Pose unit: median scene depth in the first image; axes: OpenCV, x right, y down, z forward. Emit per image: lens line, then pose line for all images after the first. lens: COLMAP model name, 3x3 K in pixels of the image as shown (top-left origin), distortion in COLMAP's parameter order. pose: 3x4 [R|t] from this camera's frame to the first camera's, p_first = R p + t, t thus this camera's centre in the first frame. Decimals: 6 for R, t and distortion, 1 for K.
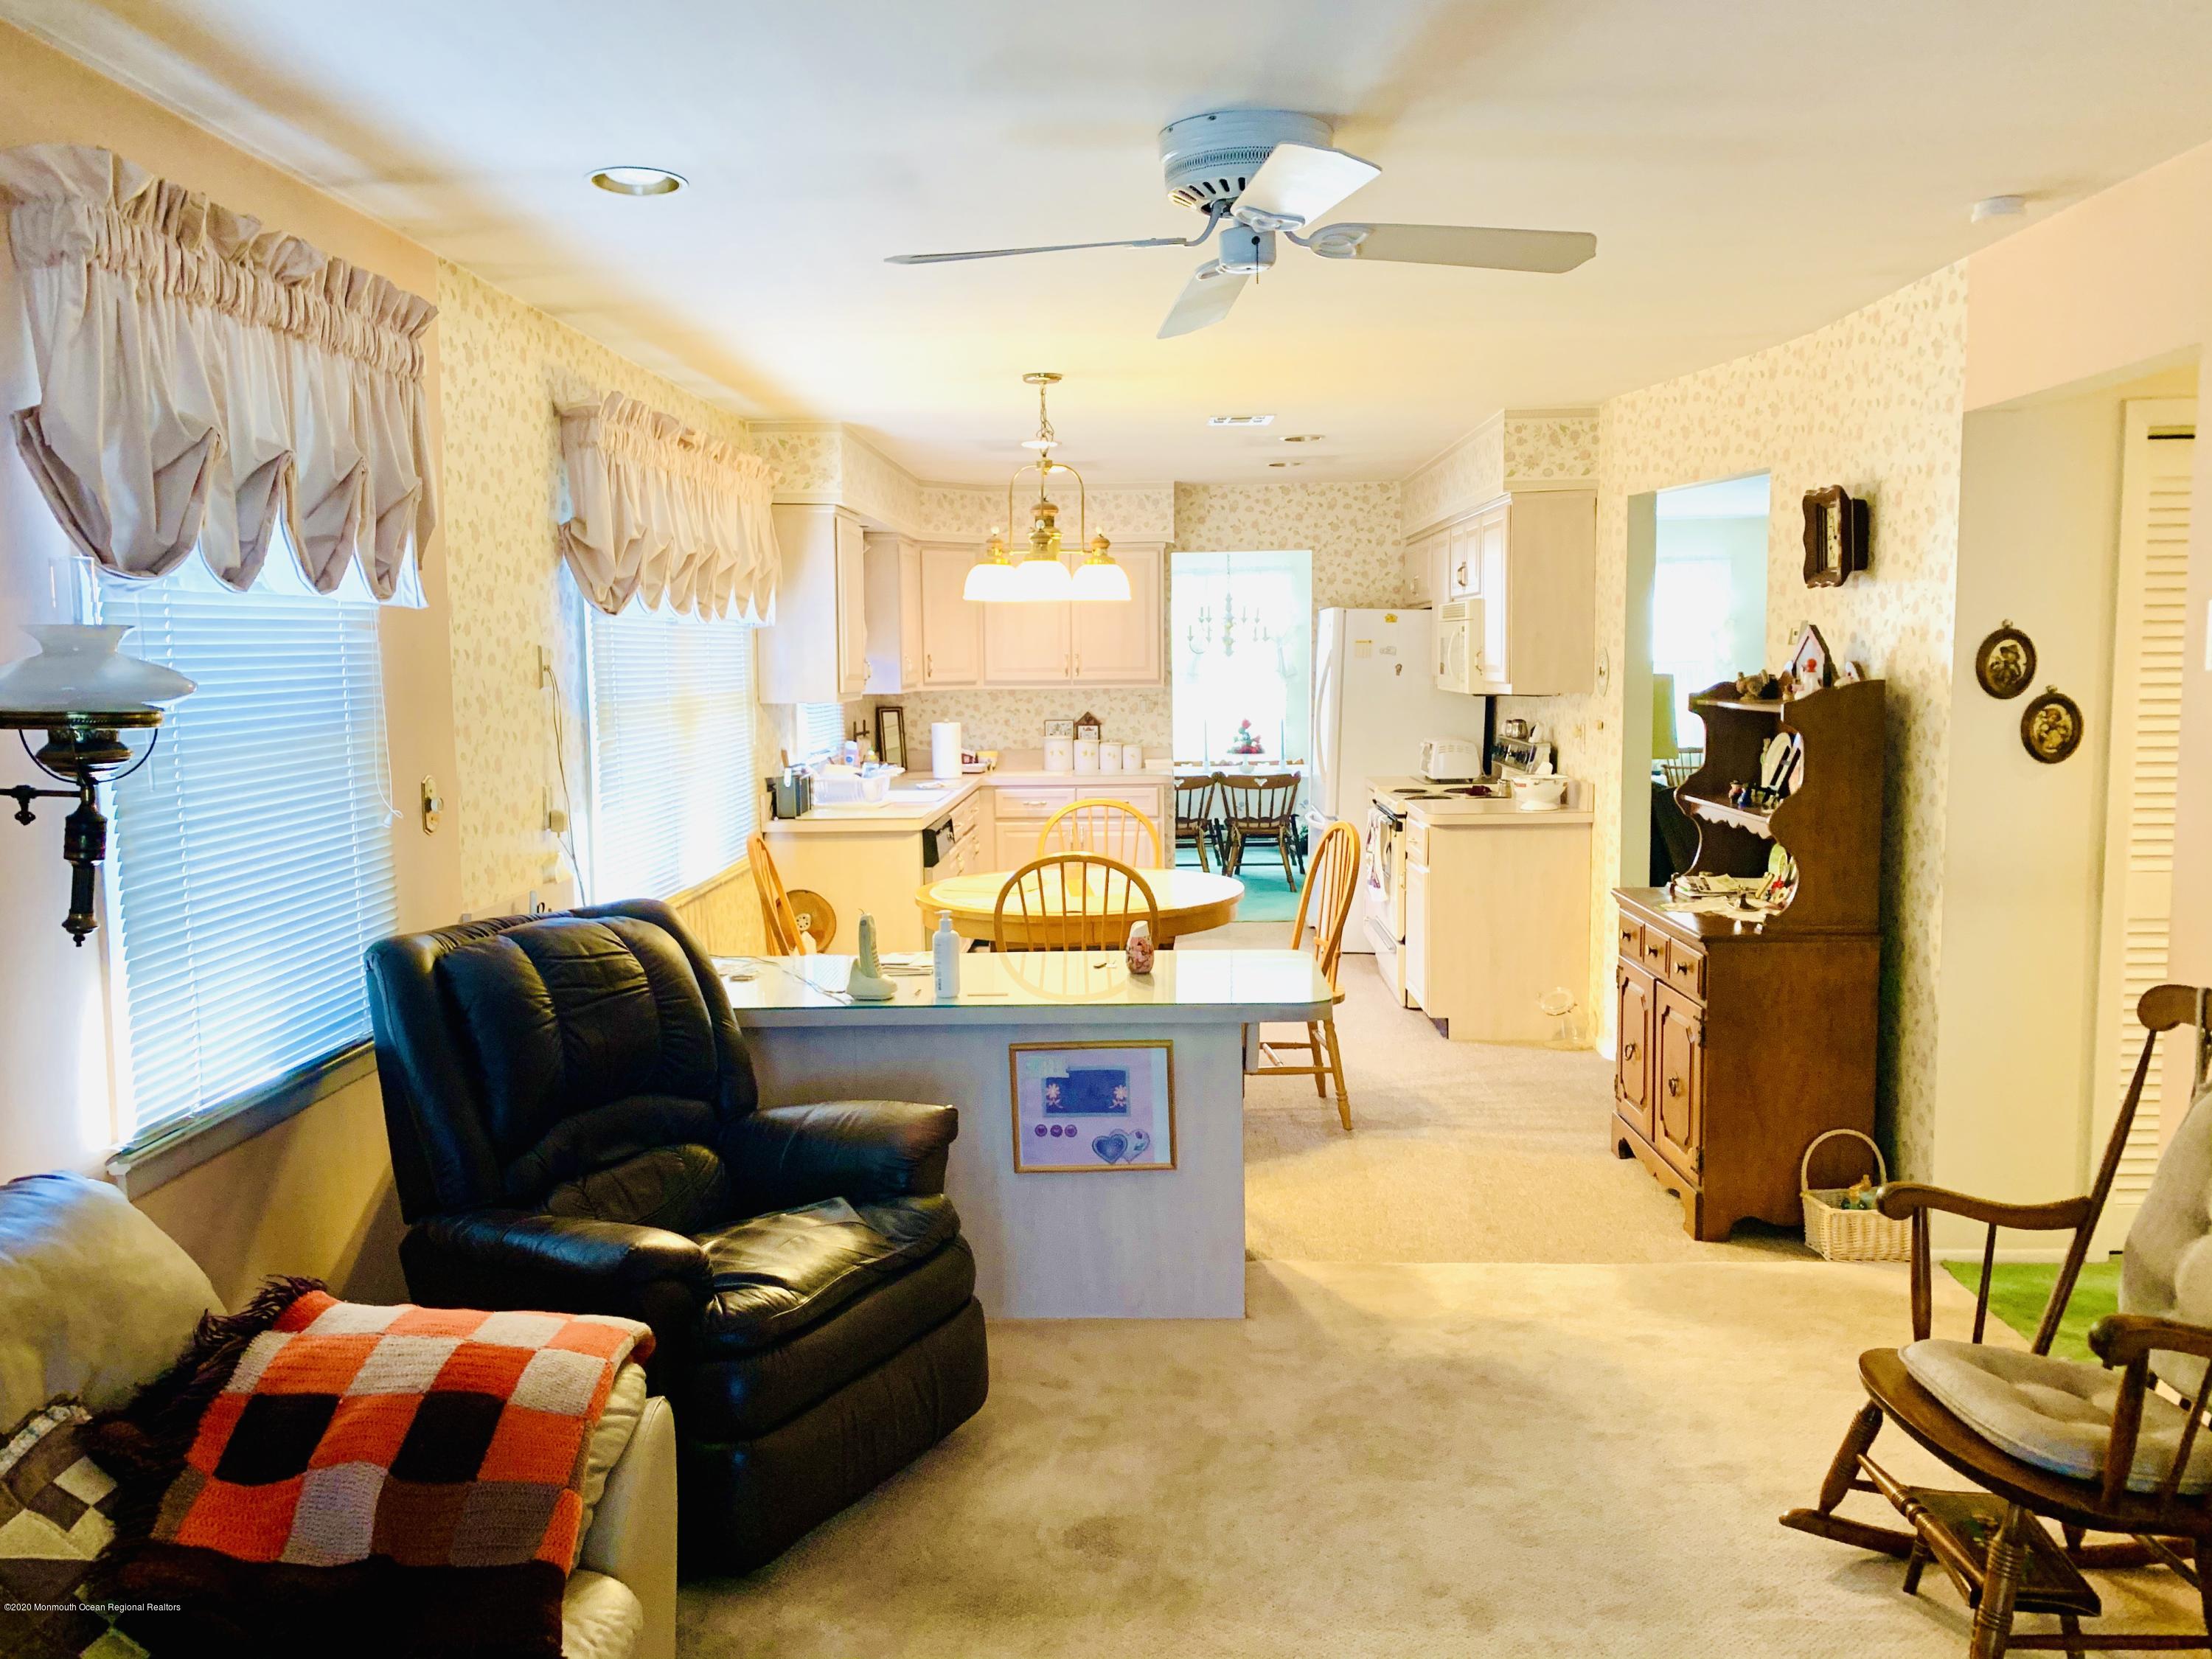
lens RADIAL K [[1778.3, 0, 1106.0], [0, 1778.3, 829.5], [0, 0, 1]] dist [0.062180, -0.000770]
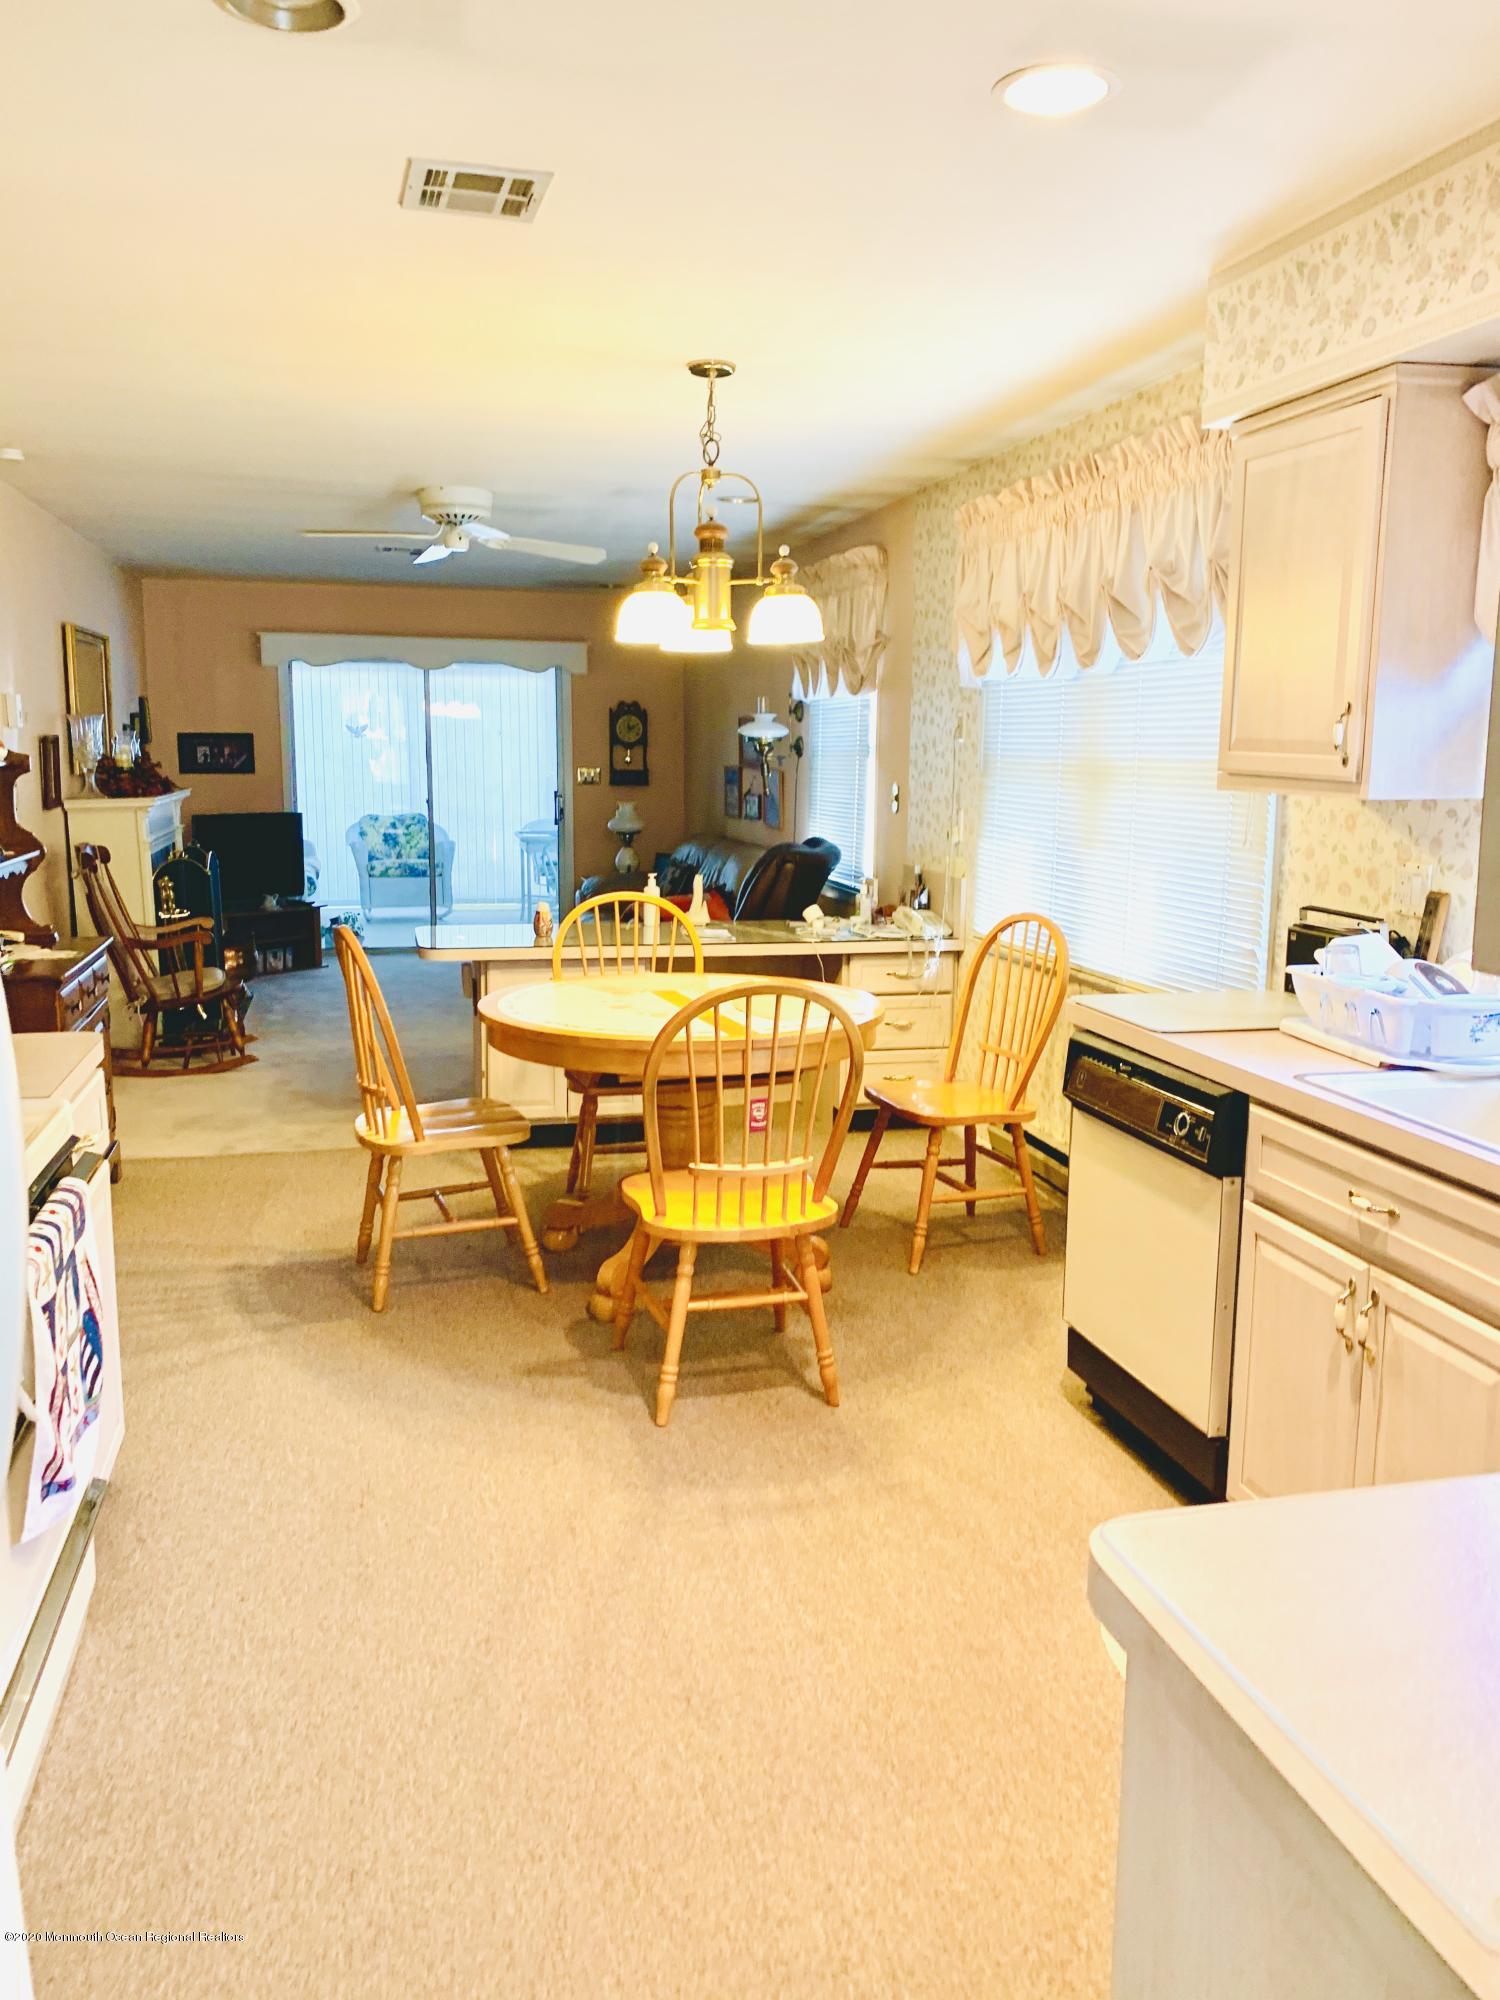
lens RADIAL K [[1607.9, 0, 750.0], [0, 1607.9, 1000.0], [0, 0, 1]] dist [0.062180, -0.000770]
pose [[-0.967318, 0.045363, -0.249475, 0.130749], [-0.023579, 0.963512, 0.266625, -0.160595], [0.252467, 0.263794, -0.930953, 1.612622]]
